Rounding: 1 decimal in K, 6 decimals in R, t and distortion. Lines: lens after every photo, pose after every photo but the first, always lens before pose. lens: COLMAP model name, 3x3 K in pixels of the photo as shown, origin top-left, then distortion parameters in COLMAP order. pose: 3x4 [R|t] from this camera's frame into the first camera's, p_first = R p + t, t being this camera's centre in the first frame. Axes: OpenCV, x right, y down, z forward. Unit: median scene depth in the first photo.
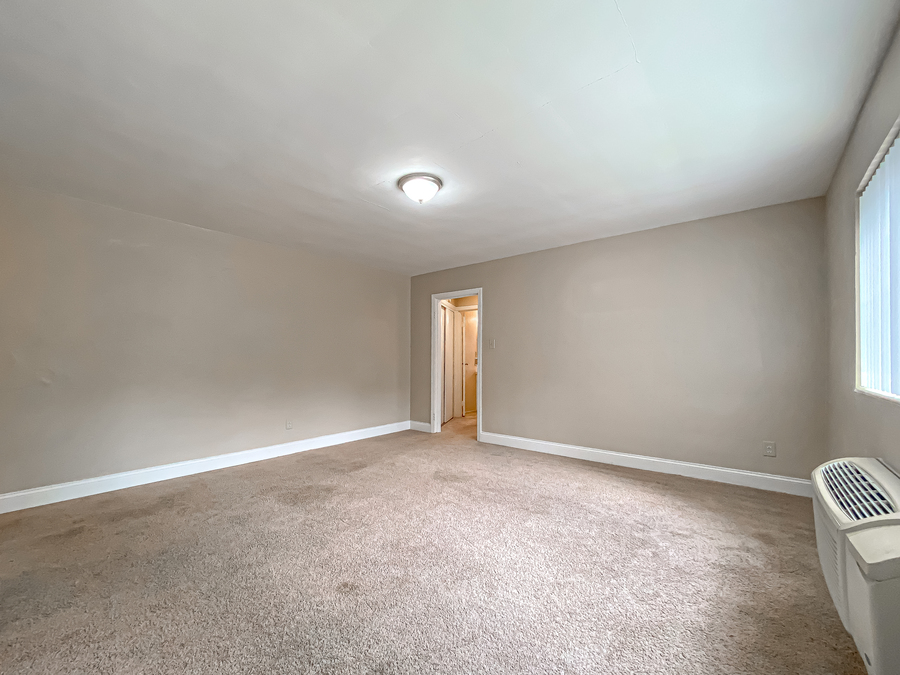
lens RADIAL K [[370.8, 0, 442.8], [0, 370.8, 339.1], [0, 0, 1]] dist [-0.001291, -0.000399]
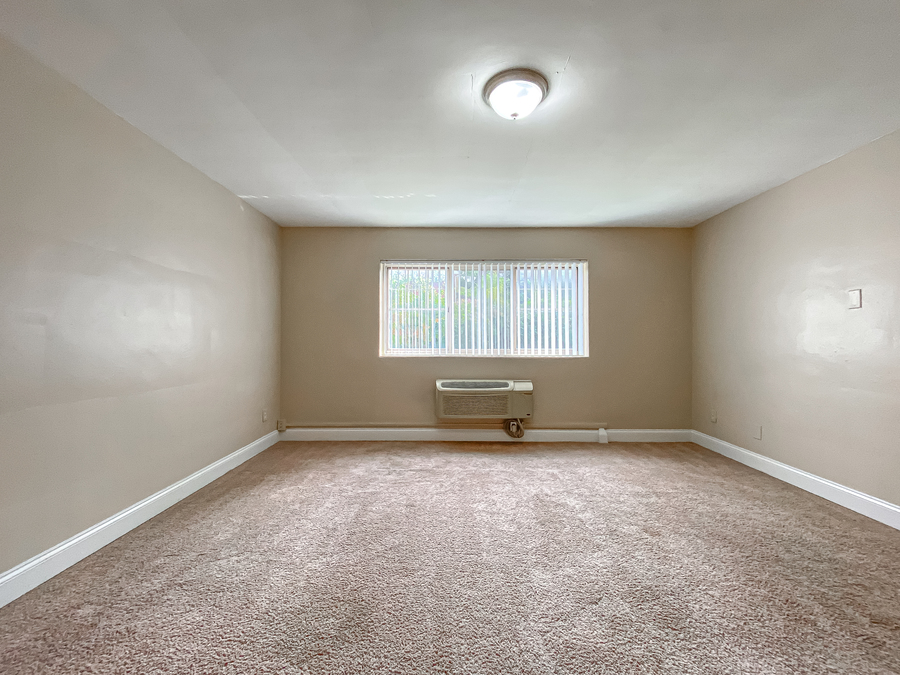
lens RADIAL K [[366.5, 0, 447.1], [0, 366.5, 337.9], [0, 0, 1]] dist [0.001747, -0.000527]
pose [[-0.634394, 0.007130, 0.772977, -0.338941], [-0.041898, 0.998170, -0.043593, 0.053275], [-0.771874, -0.060042, -0.632934, 1.024088]]
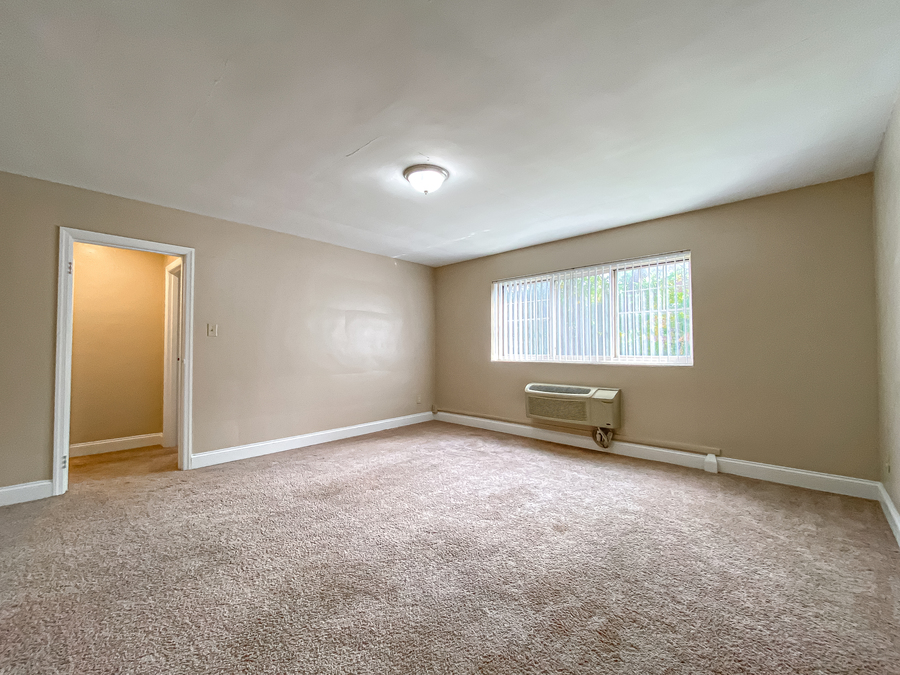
lens RADIAL K [[374.0, 0, 444.9], [0, 374.0, 341.2], [0, 0, 1]] dist [0.000485, -0.000557]
pose [[0.070043, 0.019453, 0.997354, -0.704541], [-0.046985, 0.998765, -0.016181, 0.029391], [-0.996437, -0.045727, 0.070871, 0.591370]]
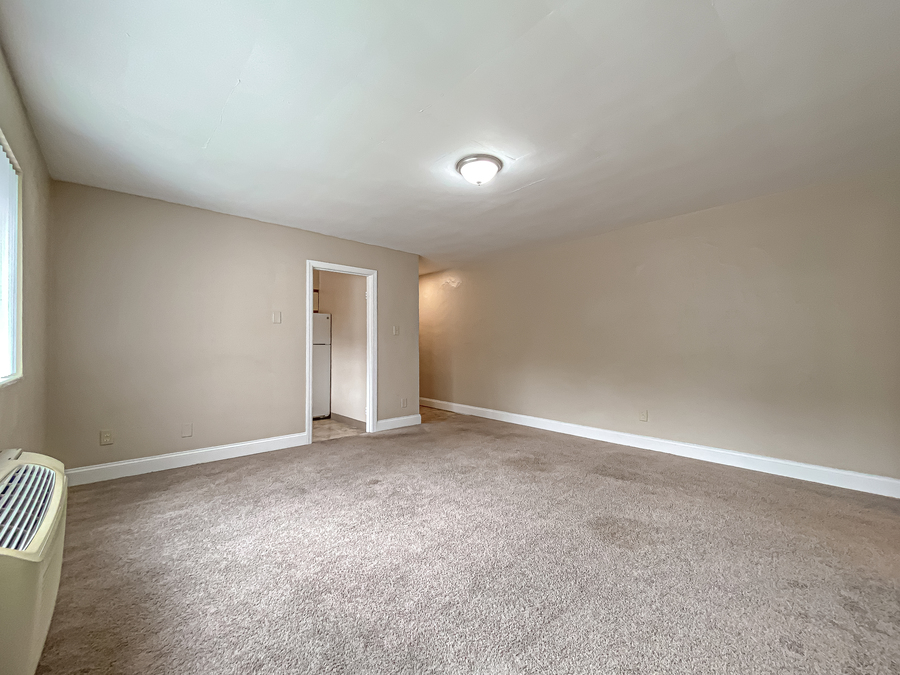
lens RADIAL K [[372.0, 0, 446.7], [0, 372.0, 335.8], [0, 0, 1]] dist [0.000599, -0.000188]
pose [[-0.135849, -0.019630, -0.990535, 0.609116], [0.052824, 0.998238, -0.027028, 0.032852], [0.989320, -0.055996, -0.134572, 0.700958]]
